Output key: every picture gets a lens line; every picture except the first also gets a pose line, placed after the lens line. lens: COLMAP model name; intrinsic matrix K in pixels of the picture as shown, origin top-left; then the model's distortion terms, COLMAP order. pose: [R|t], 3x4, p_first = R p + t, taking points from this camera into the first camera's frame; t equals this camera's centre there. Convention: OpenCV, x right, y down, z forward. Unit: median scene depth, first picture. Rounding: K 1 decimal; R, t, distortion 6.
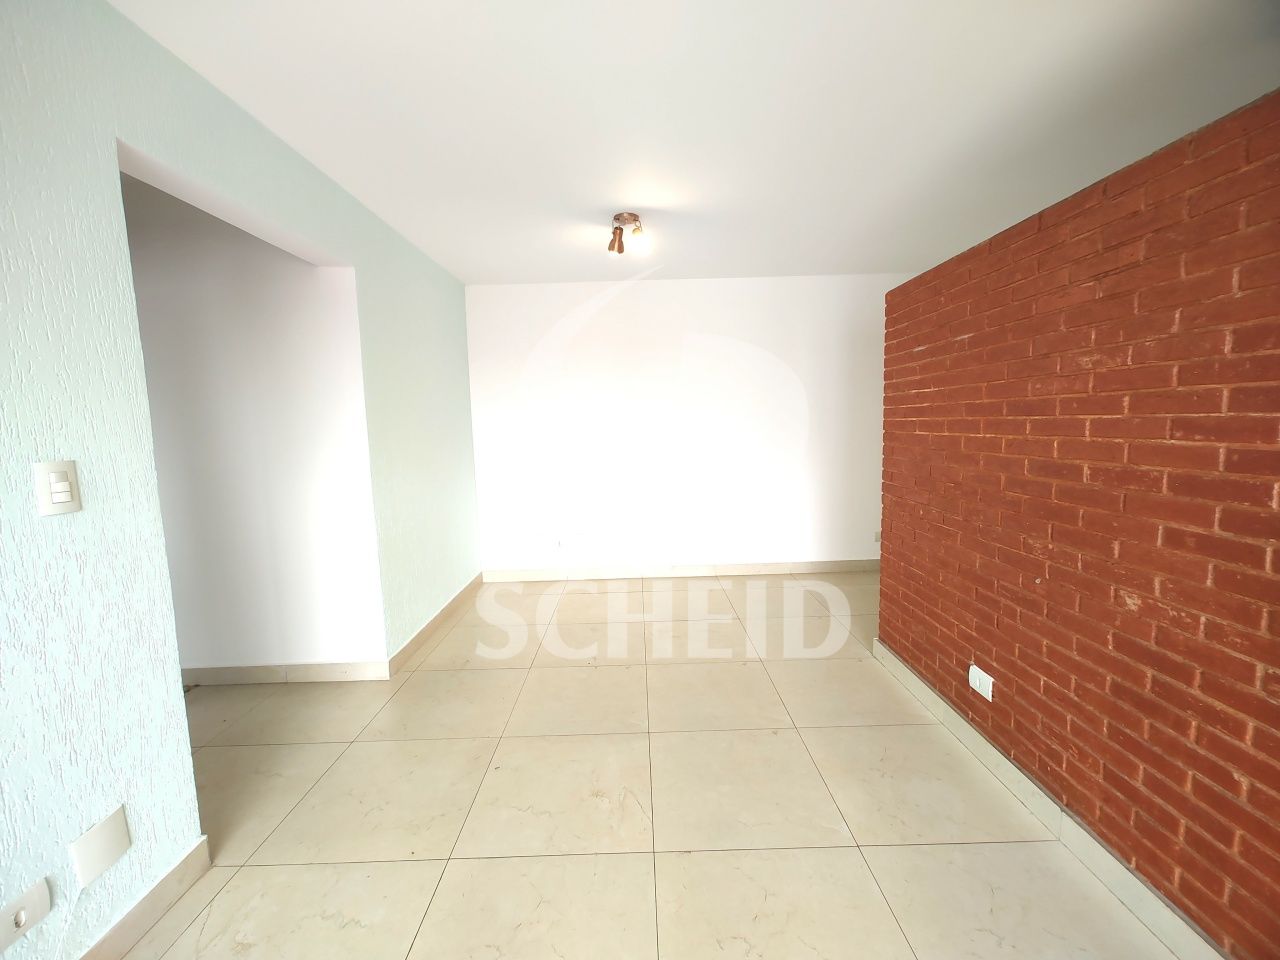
lens RADIAL K [[526.7, 0, 646.9], [0, 526.7, 479.3], [0, 0, 1]] dist [0.001266, 0.000002]
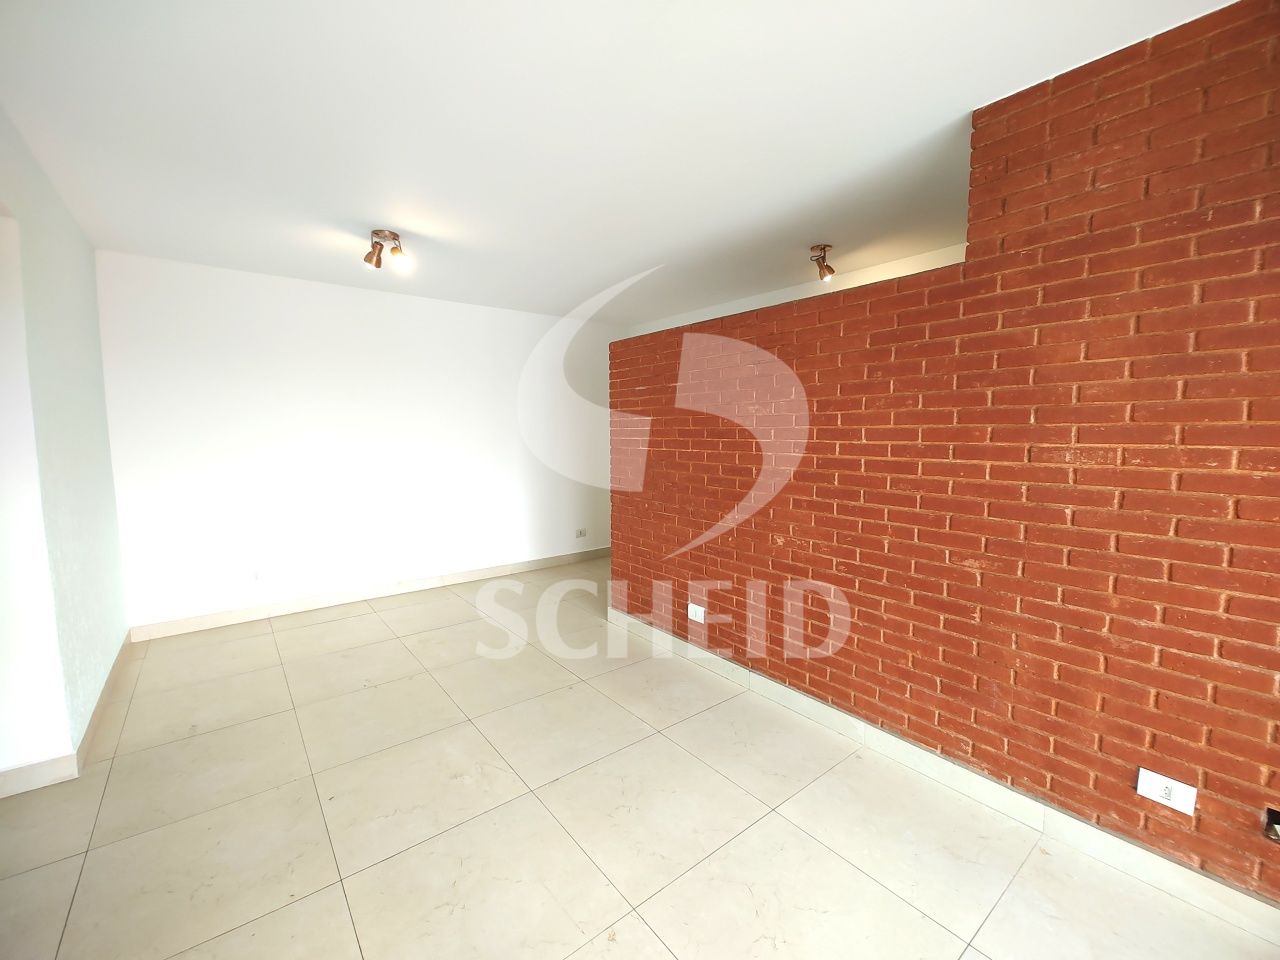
lens RADIAL K [[526.7, 0, 646.9], [0, 526.7, 479.3], [0, 0, 1]] dist [0.001266, 0.000002]
pose [[0.787899, -0.033807, 0.614876, -0.439328], [0.048975, 0.998769, -0.007843, 0.006745], [-0.613854, 0.036293, 0.788584, -0.135593]]
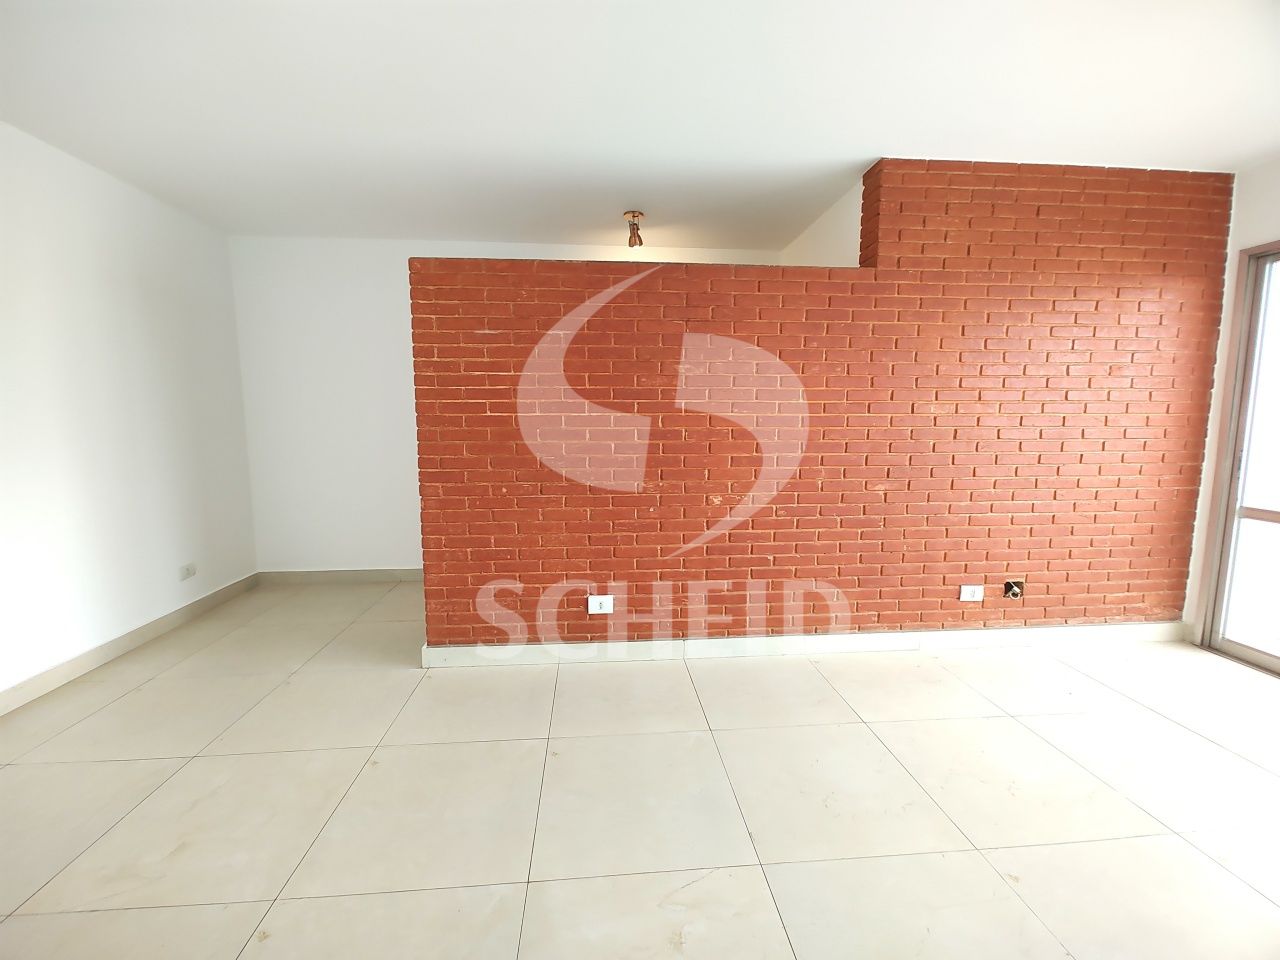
lens RADIAL K [[518.9, 0, 645.8], [0, 518.9, 475.5], [0, 0, 1]] dist [-0.011150, 0.000076]
pose [[-0.058451, -0.091897, 0.994052, -0.686430], [0.109126, 0.989199, 0.097865, -0.048506], [-0.992308, 0.114197, -0.047791, 1.013882]]
